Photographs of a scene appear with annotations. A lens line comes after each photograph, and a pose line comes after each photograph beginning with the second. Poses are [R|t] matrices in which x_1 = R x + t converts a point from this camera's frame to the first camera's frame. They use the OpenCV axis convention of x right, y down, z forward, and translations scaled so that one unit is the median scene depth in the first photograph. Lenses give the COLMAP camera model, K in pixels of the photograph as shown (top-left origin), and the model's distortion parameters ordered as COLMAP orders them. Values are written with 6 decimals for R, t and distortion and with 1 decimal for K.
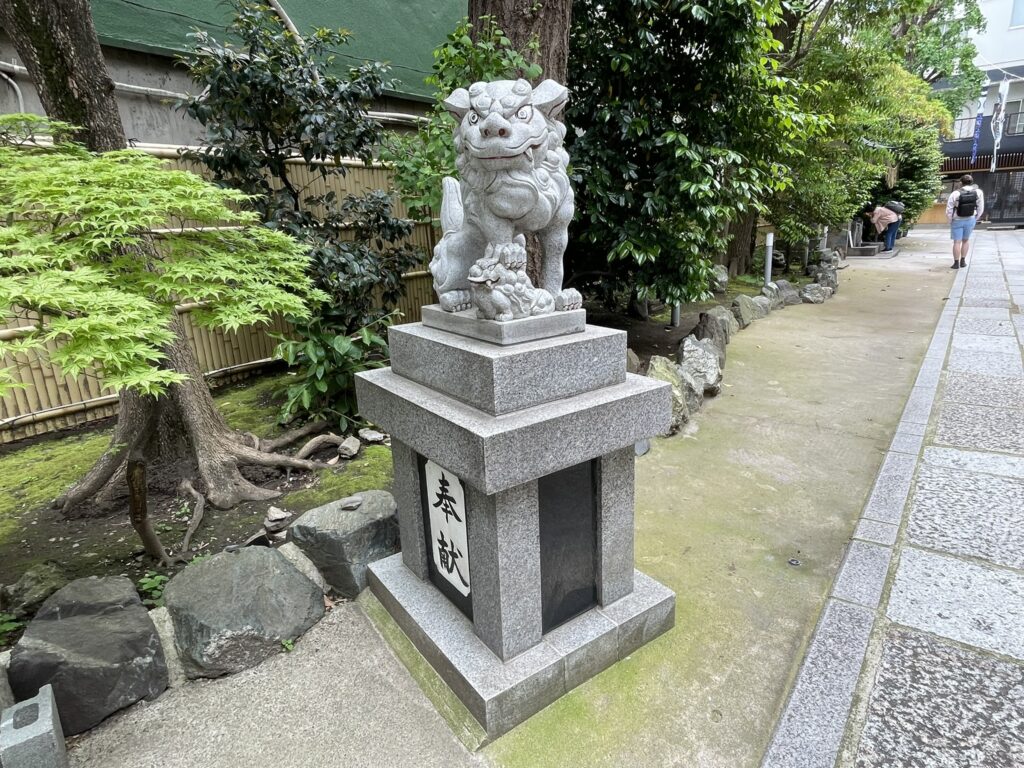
lens RADIAL K [[592.7, 0, 507.8], [0, 592.7, 383.9], [0, 0, 1]] dist [-0.003335, 0.002143]
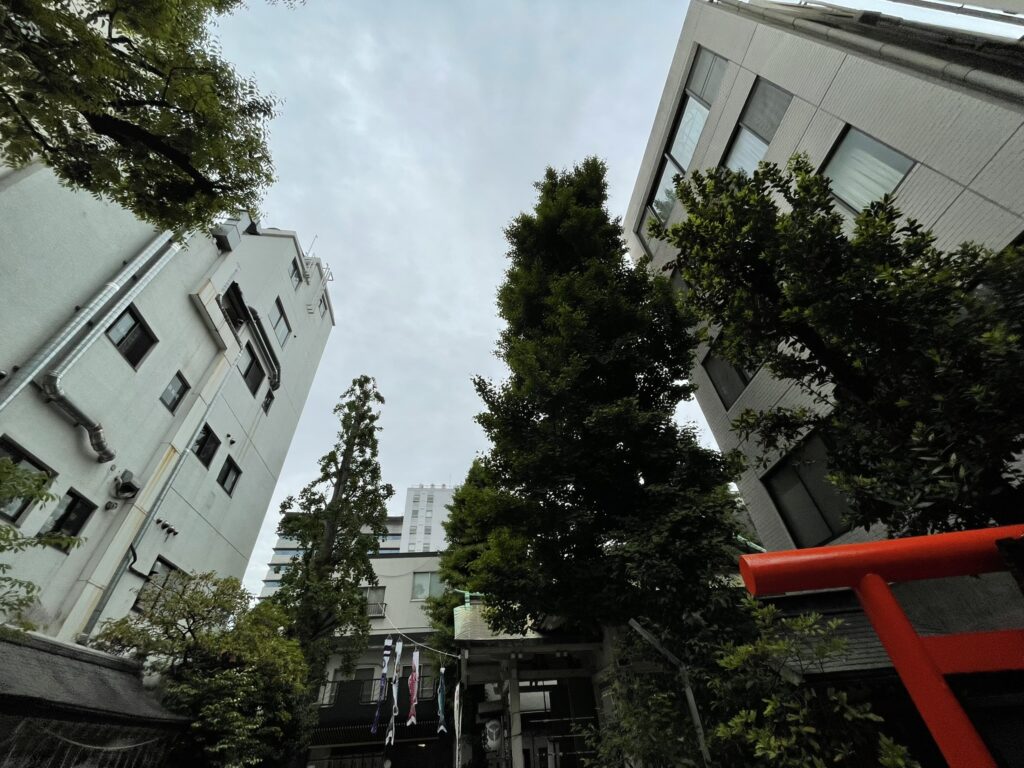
lens RADIAL K [[412.6, 0, 511.8], [0, 412.6, 385.9], [0, 0, 1]] dist [-0.003384, 0.000285]
pose [[0.734872, 0.452921, 0.504803, 1.026734], [0.208443, 0.557461, -0.803610, -0.316010], [-0.645379, 0.695773, 0.315254, 0.780896]]
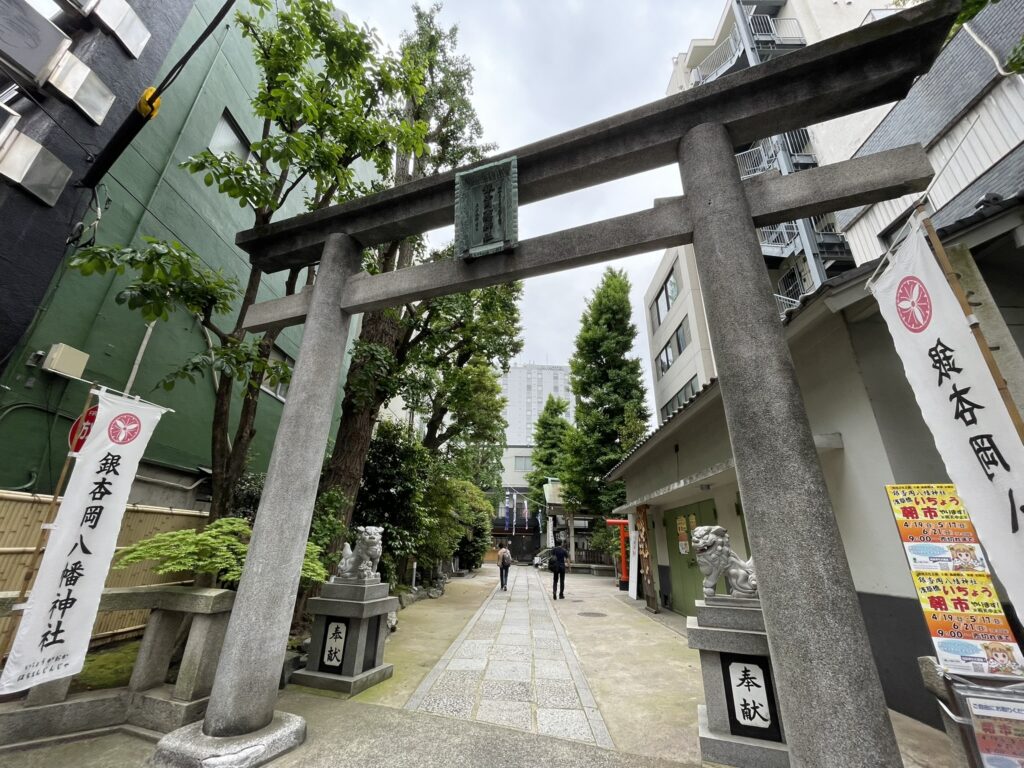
lens RADIAL K [[412.6, 0, 510.3], [0, 412.6, 381.7], [0, 0, 1]] dist [-0.003384, 0.000285]
pose [[0.810947, 0.271292, 0.518426, -0.212138], [0.102528, 0.806424, -0.582381, 0.115012], [-0.576066, 0.525434, 0.626153, -0.441295]]
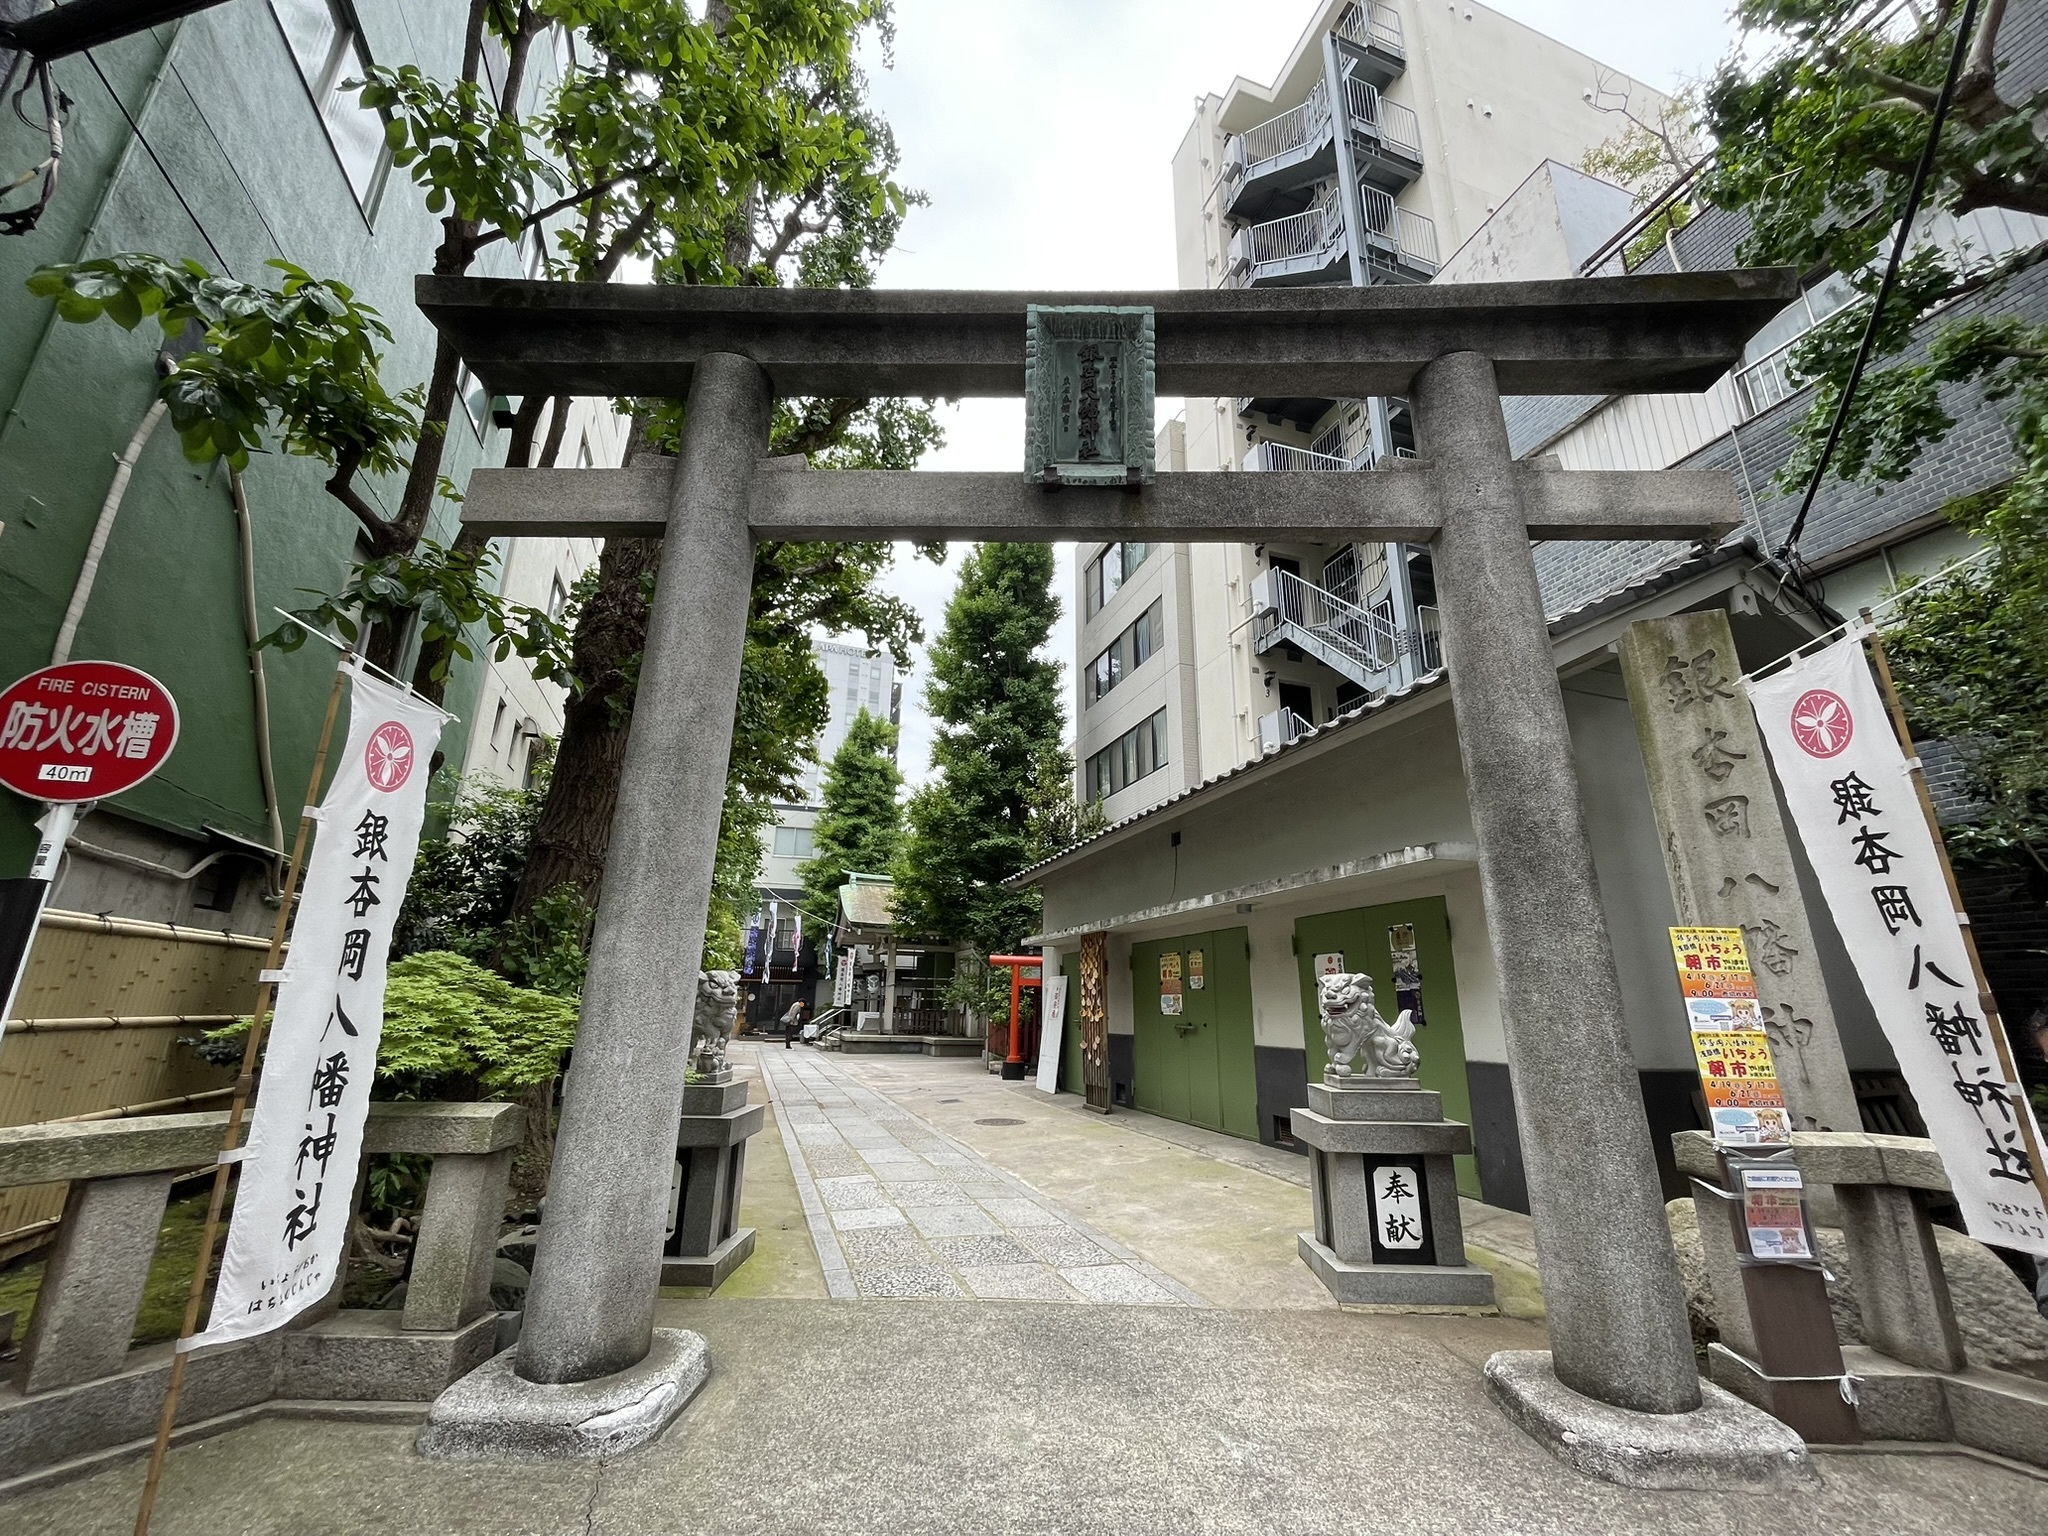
lens RADIAL K [[825.2, 0, 1019.9], [0, 825.2, 763.8], [0, 0, 1]] dist [-0.003384, 0.000285]
pose [[0.563701, 0.280615, 0.776850, -0.393817], [0.187835, 0.872327, -0.451401, 0.093113], [-0.804338, 0.400375, 0.439022, -0.330433]]
